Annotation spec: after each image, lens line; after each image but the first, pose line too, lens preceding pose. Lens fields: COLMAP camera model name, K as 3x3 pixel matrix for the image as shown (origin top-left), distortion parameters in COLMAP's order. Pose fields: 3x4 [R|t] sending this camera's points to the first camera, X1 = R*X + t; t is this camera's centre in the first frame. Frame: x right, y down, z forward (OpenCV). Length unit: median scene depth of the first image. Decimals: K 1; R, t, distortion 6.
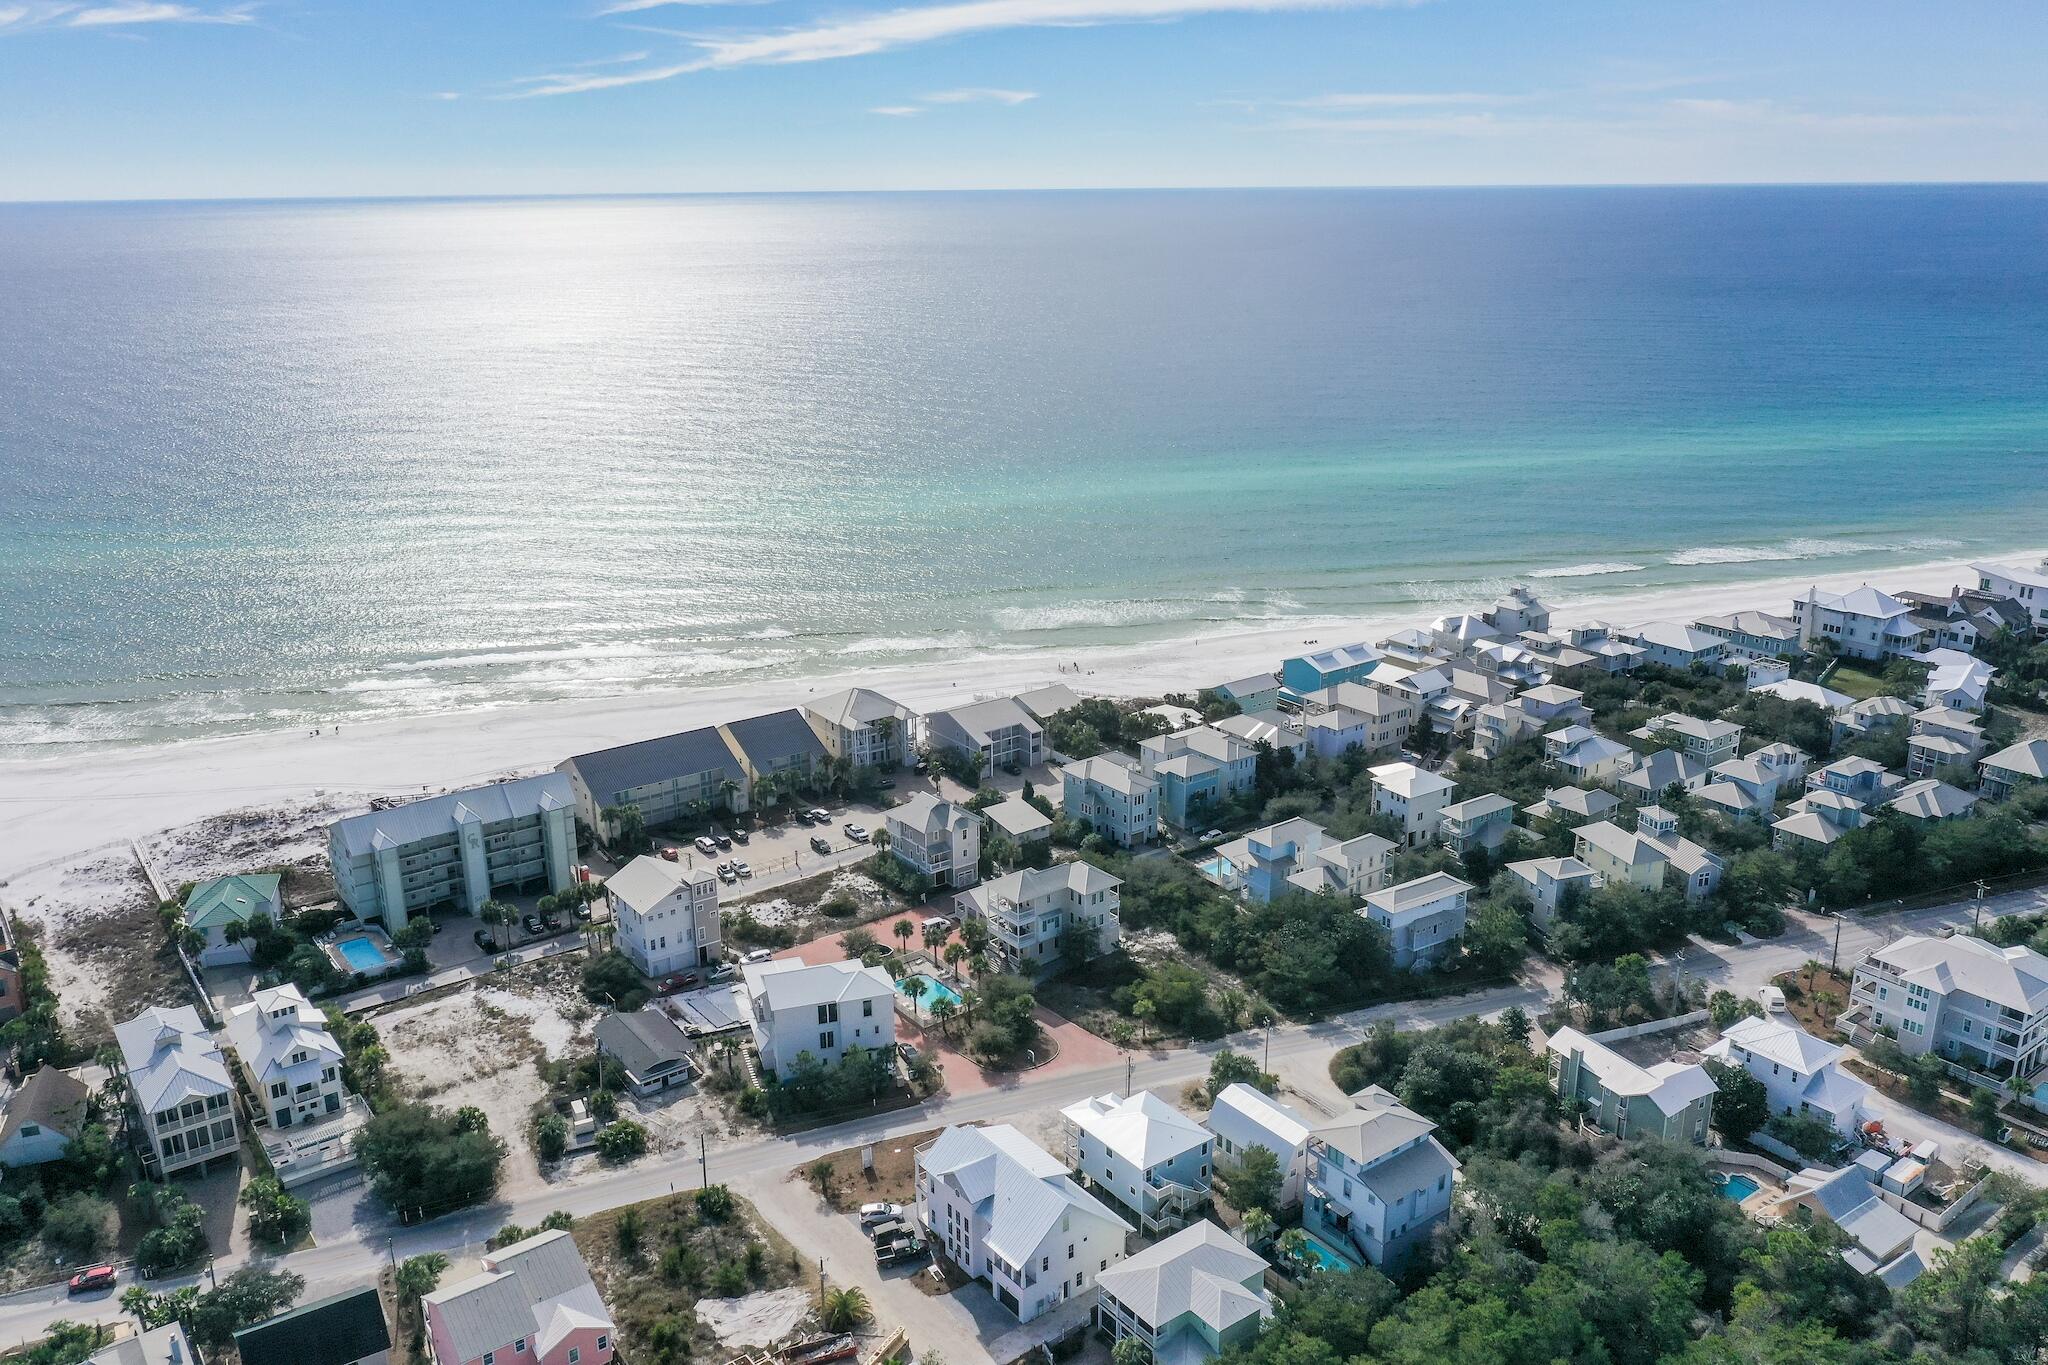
lens RADIAL K [[1624.0, 0, 1024.1], [0, 1624.0, 682.7], [0, 0, 1]] dist [-0.005325, -0.008855]
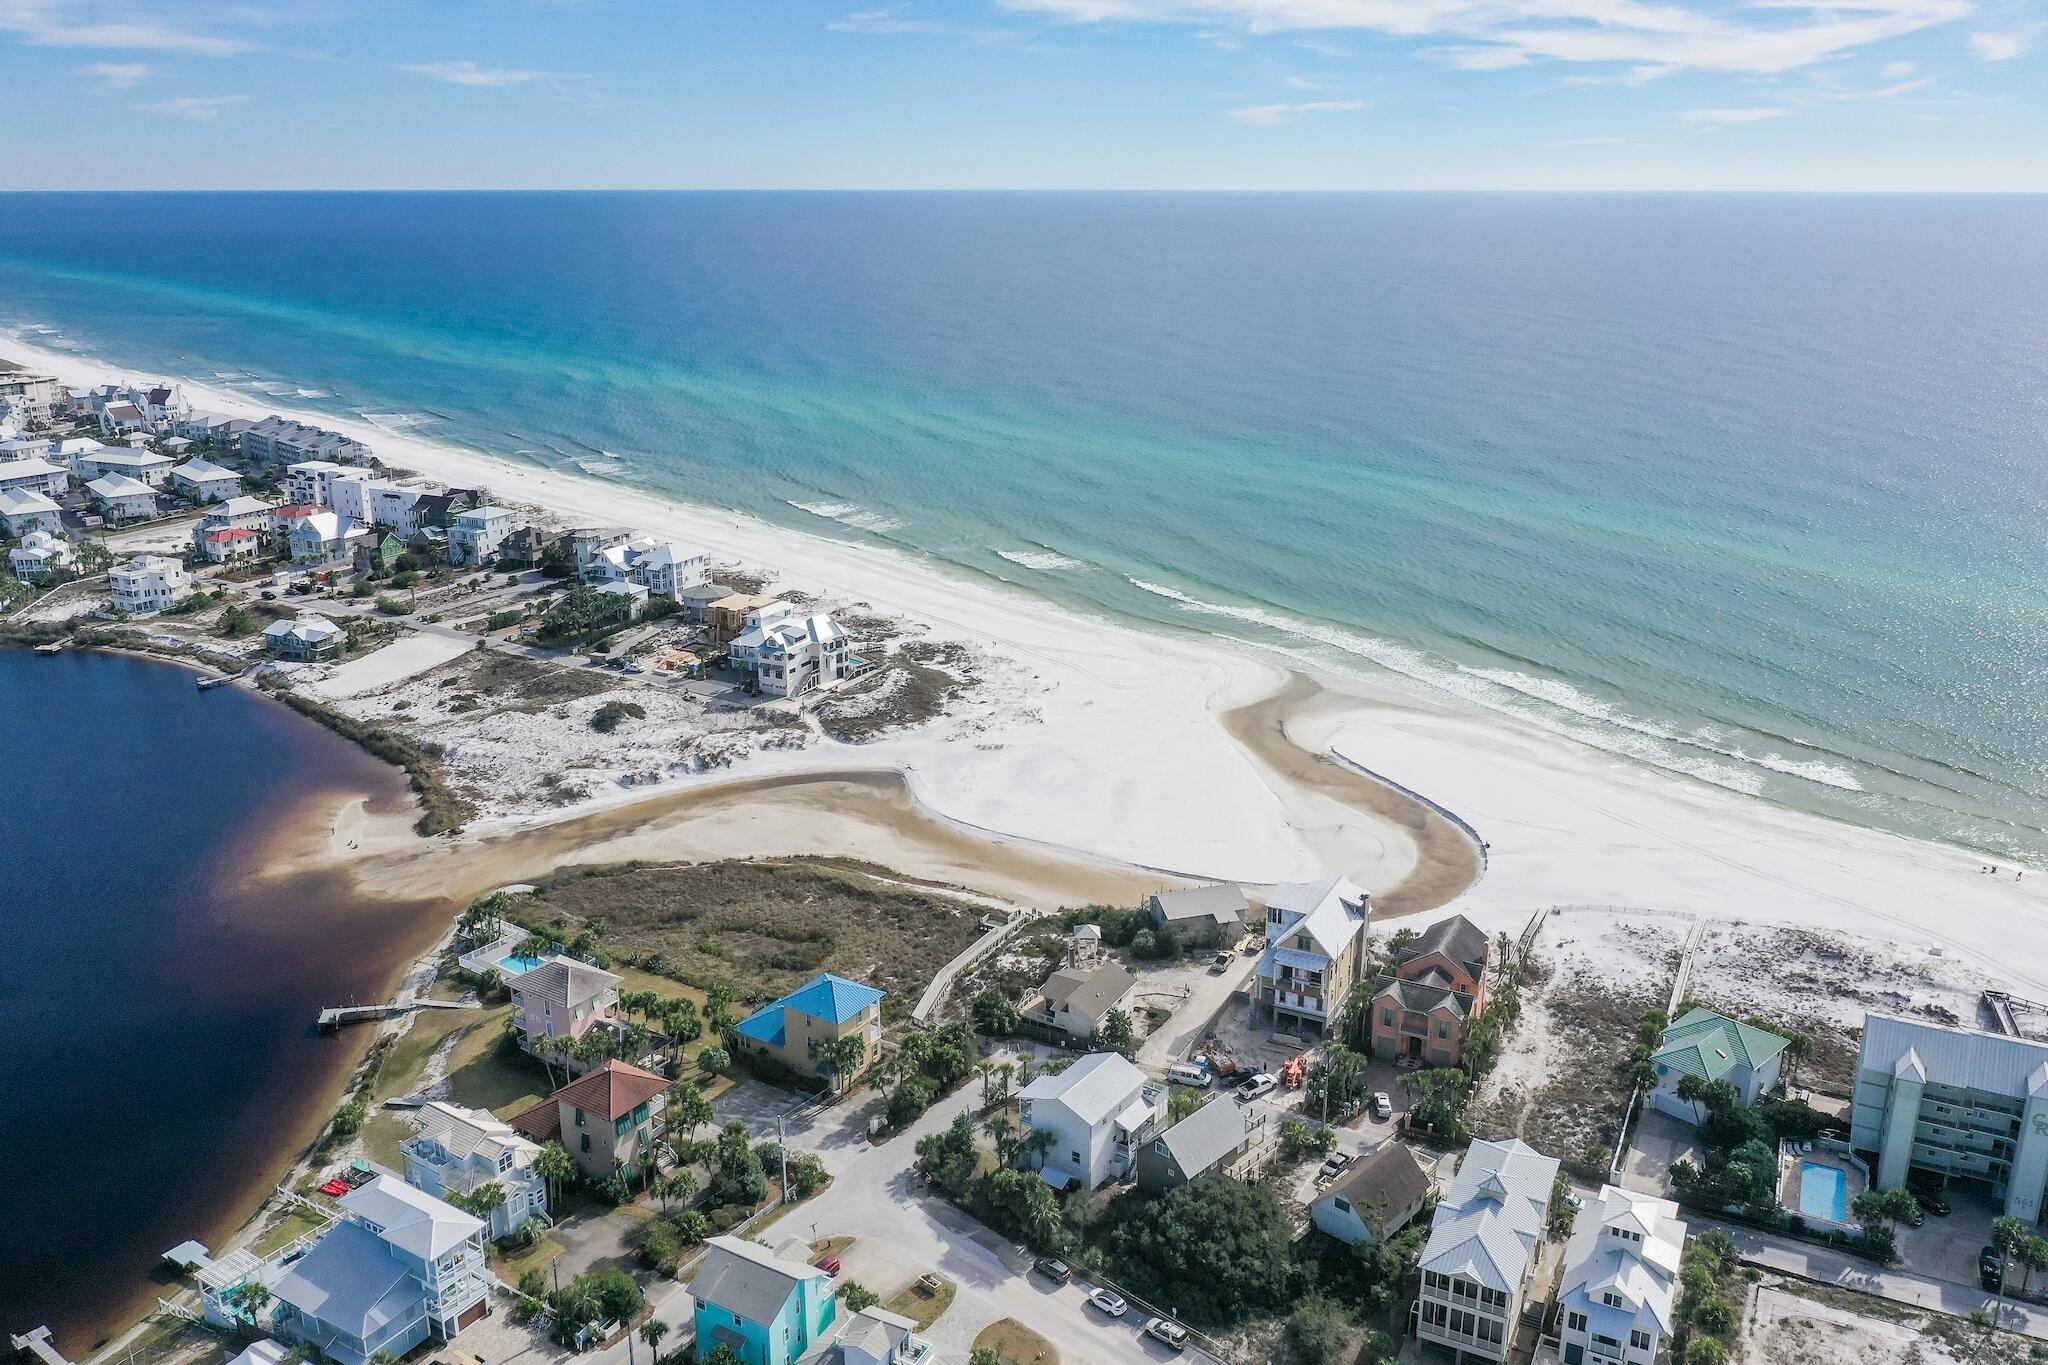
lens RADIAL K [[1624.0, 0, 1024.4], [0, 1624.0, 684.5], [0, 0, 1]] dist [-0.005325, -0.008855]
pose [[0.438186, 0.275135, -0.855742, 0.012476], [-0.267056, 0.948866, 0.168329, -0.088164], [0.858297, 0.154771, 0.489256, 0.274031]]
